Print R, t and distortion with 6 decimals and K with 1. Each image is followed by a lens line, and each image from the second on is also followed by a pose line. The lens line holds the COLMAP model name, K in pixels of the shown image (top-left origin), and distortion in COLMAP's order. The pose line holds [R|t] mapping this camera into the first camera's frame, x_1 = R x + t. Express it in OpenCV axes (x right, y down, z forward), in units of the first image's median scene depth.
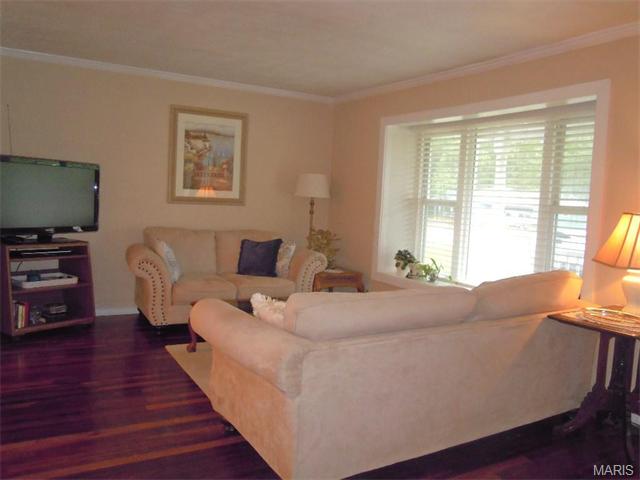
lens RADIAL K [[524.6, 0, 319.8], [0, 524.6, 236.8], [0, 0, 1]] dist [-0.048988, 0.003715]
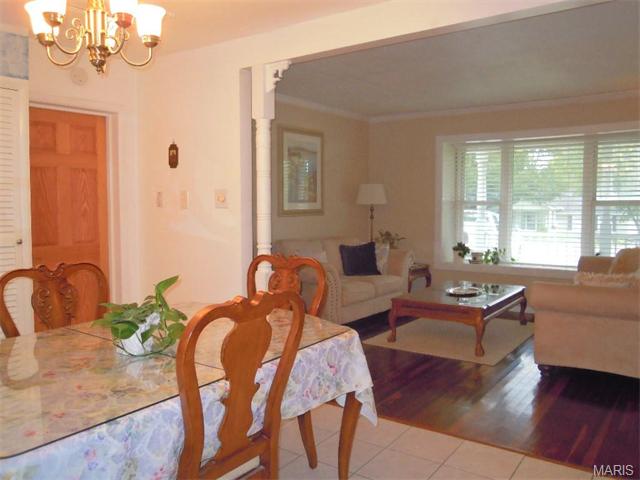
lens RADIAL K [[524.6, 0, 319.8], [0, 524.6, 236.8], [0, 0, 1]] dist [-0.048988, 0.003715]
pose [[0.906229, -0.079245, 0.415293, -0.653141], [0.081238, 0.996611, 0.012898, -0.030794], [-0.414908, 0.022049, 0.909596, 0.001089]]
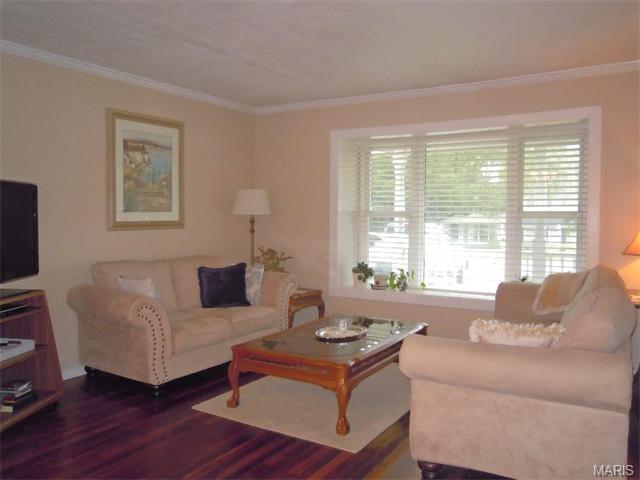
lens RADIAL K [[524.6, 0, 319.8], [0, 524.6, 236.8], [0, 0, 1]] dist [-0.048988, 0.003715]
pose [[0.873648, -0.068241, 0.481749, -0.387447], [0.078679, 0.996899, -0.001470, -0.028421], [-0.480154, 0.039188, 0.876308, 0.148540]]
